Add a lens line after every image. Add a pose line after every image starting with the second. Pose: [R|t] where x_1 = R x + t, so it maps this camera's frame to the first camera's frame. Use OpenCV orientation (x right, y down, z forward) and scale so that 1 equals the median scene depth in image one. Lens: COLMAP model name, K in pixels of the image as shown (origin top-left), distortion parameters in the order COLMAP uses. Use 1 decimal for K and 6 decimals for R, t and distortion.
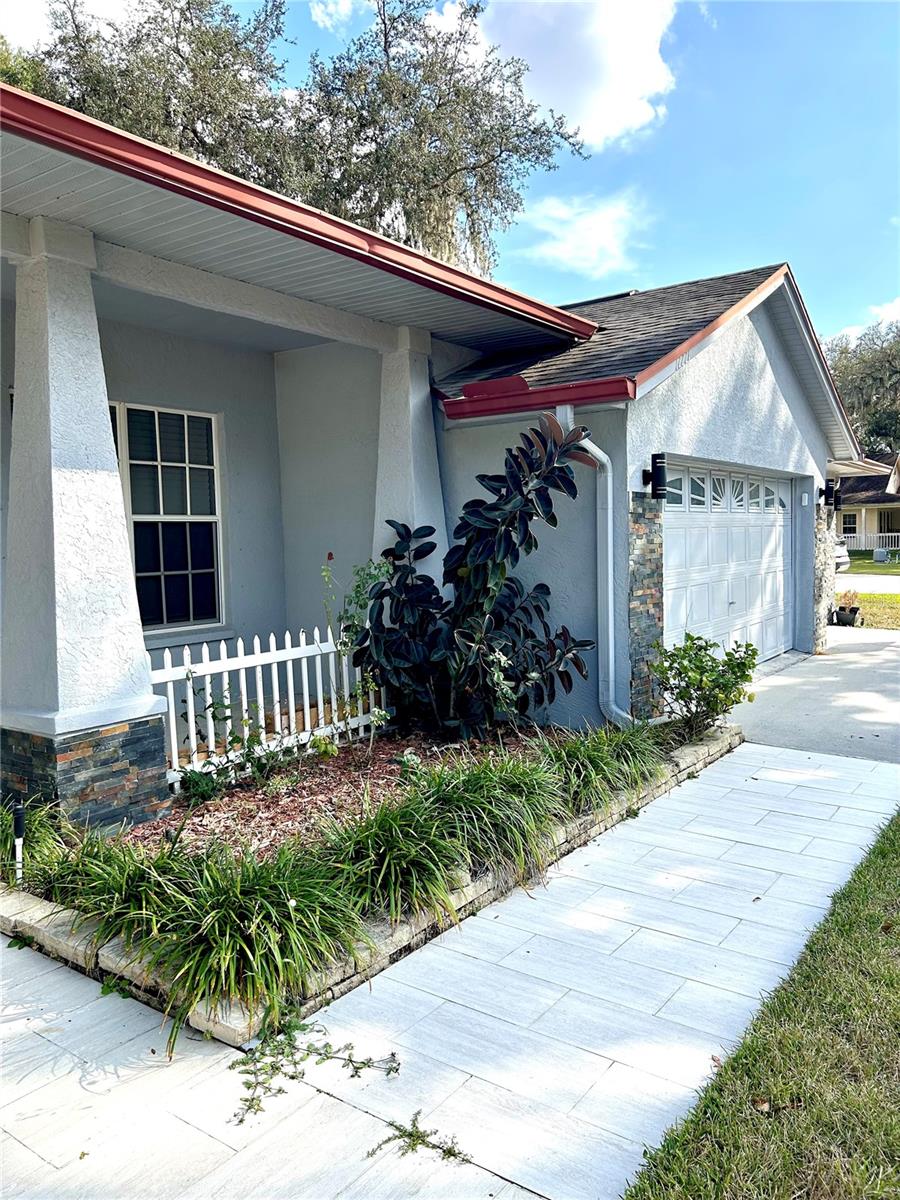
lens RADIAL K [[906.2, 0, 447.2], [0, 906.2, 592.0], [0, 0, 1]] dist [0.060571, -0.070226]
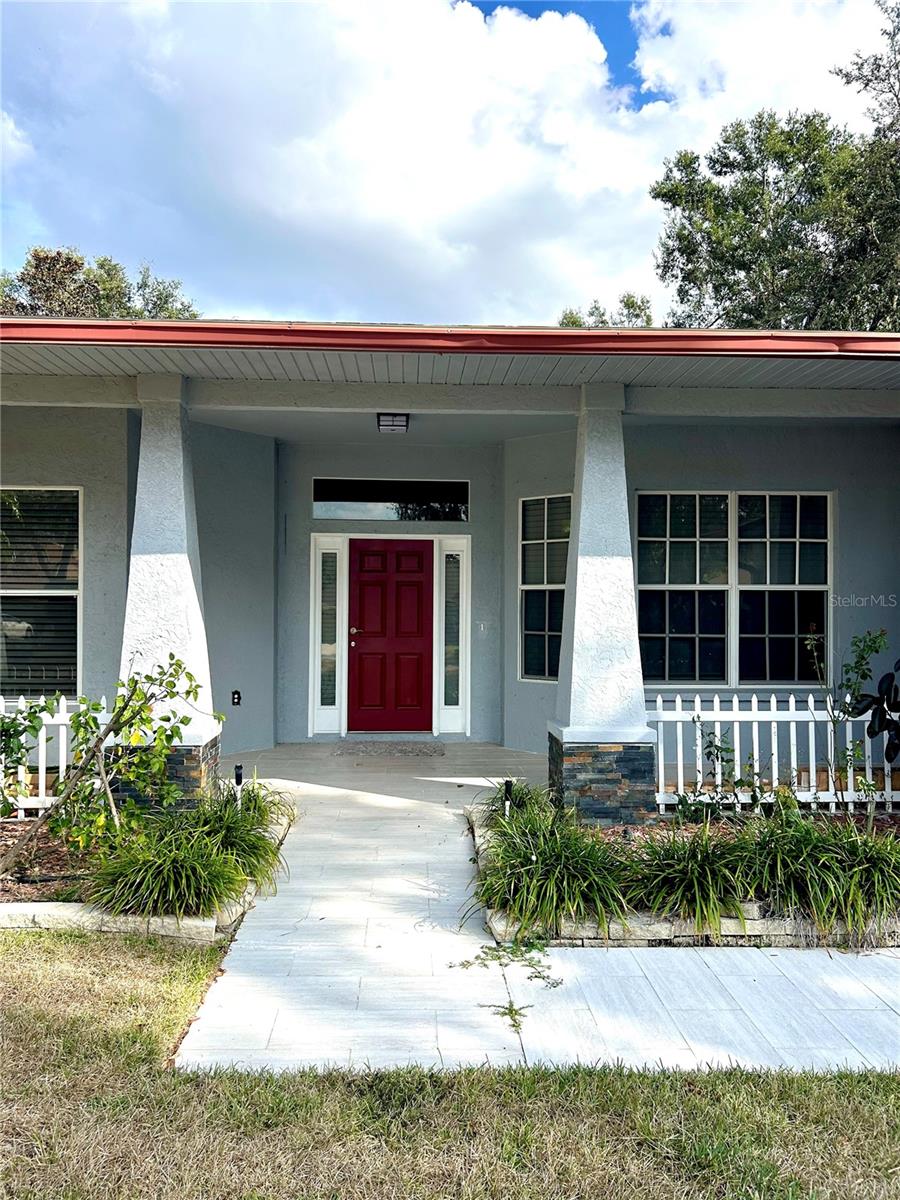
lens RADIAL K [[906.2, 0, 444.4], [0, 906.2, 591.5], [0, 0, 1]] dist [0.060571, -0.070226]
pose [[0.610082, 0.013817, -0.792217, 0.547006], [-0.065055, 0.997346, -0.032704, -0.019320], [0.789663, 0.071489, 0.609362, -0.025642]]
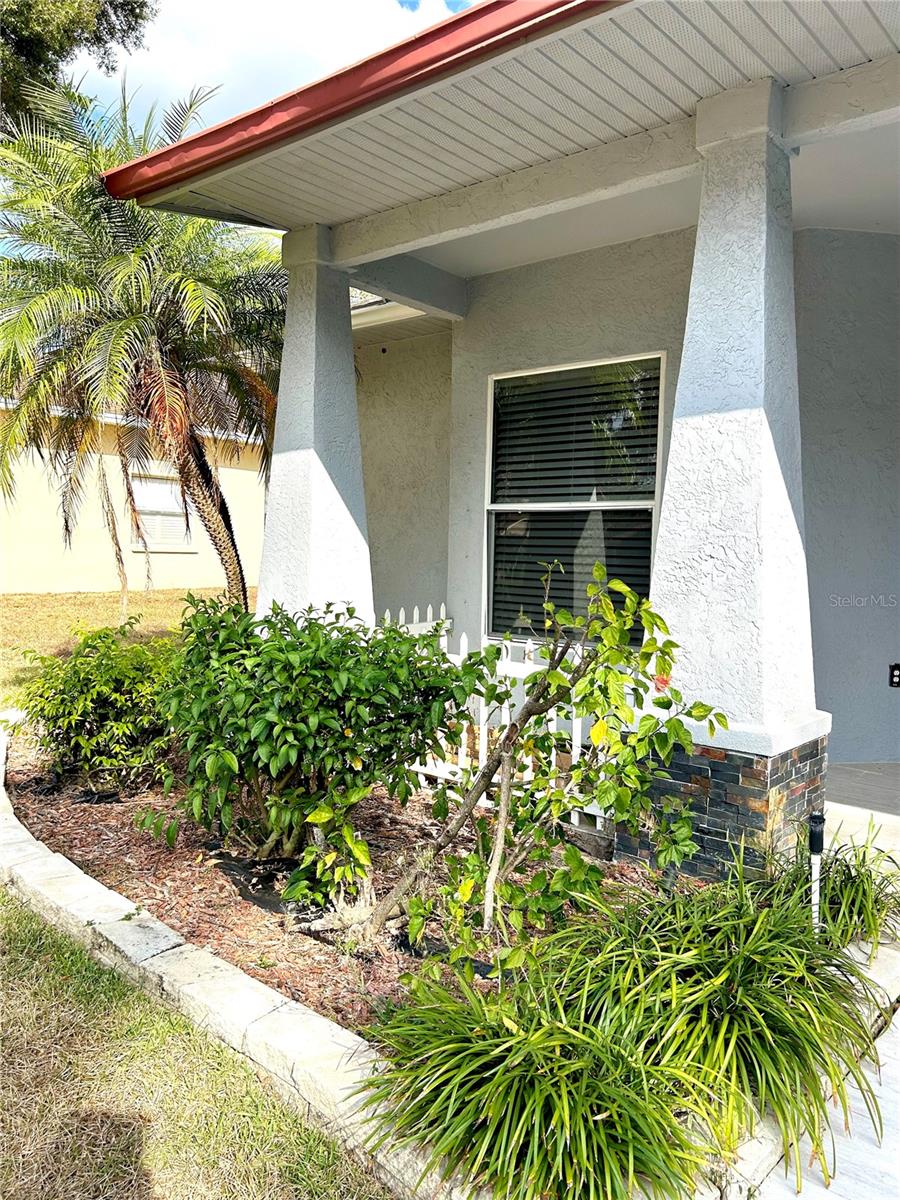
lens RADIAL K [[906.2, 0, 452.8], [0, 906.2, 608.1], [0, 0, 1]] dist [0.060571, -0.070226]
pose [[-0.095992, 0.079617, -0.992193, 0.031161], [-0.083529, 0.992636, 0.087734, 0.022882], [0.991871, 0.091298, -0.088635, 0.316355]]
